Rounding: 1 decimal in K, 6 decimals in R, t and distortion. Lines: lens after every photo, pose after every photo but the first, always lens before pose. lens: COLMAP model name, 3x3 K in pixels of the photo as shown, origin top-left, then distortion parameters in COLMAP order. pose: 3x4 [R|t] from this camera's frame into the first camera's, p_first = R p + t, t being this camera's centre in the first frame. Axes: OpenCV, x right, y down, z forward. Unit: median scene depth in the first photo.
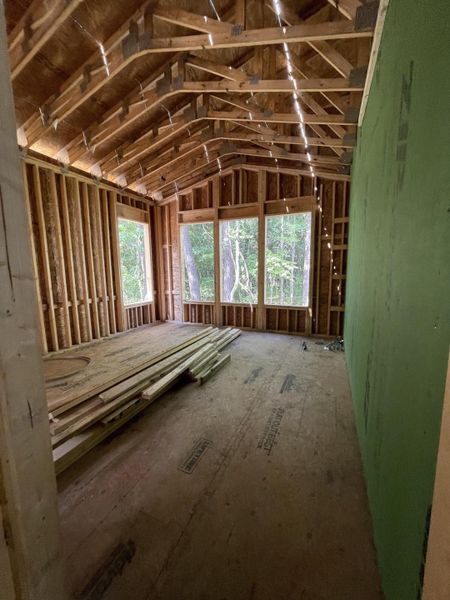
lens RADIAL K [[242.4, 0, 222.5], [0, 242.4, 299.7], [0, 0, 1]] dist [-0.001076, 0.000129]
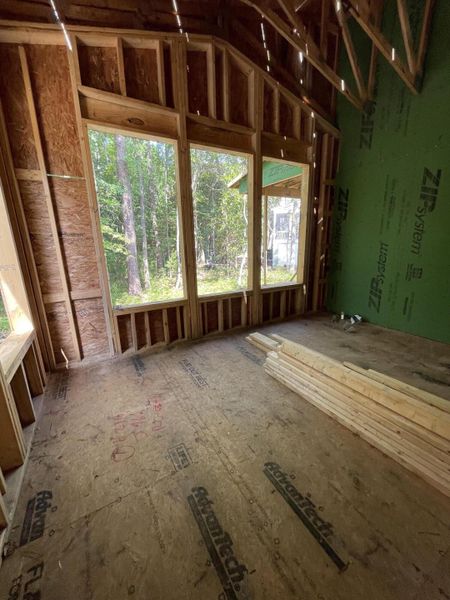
lens RADIAL K [[242.4, 0, 220.6], [0, 242.4, 302.1], [0, 0, 1]] dist [-0.001076, 0.000129]
pose [[0.599033, -0.193409, 0.777015, -0.441749], [0.115134, 0.981111, 0.155450, -0.064171], [-0.792404, -0.003659, 0.609986, 0.631545]]
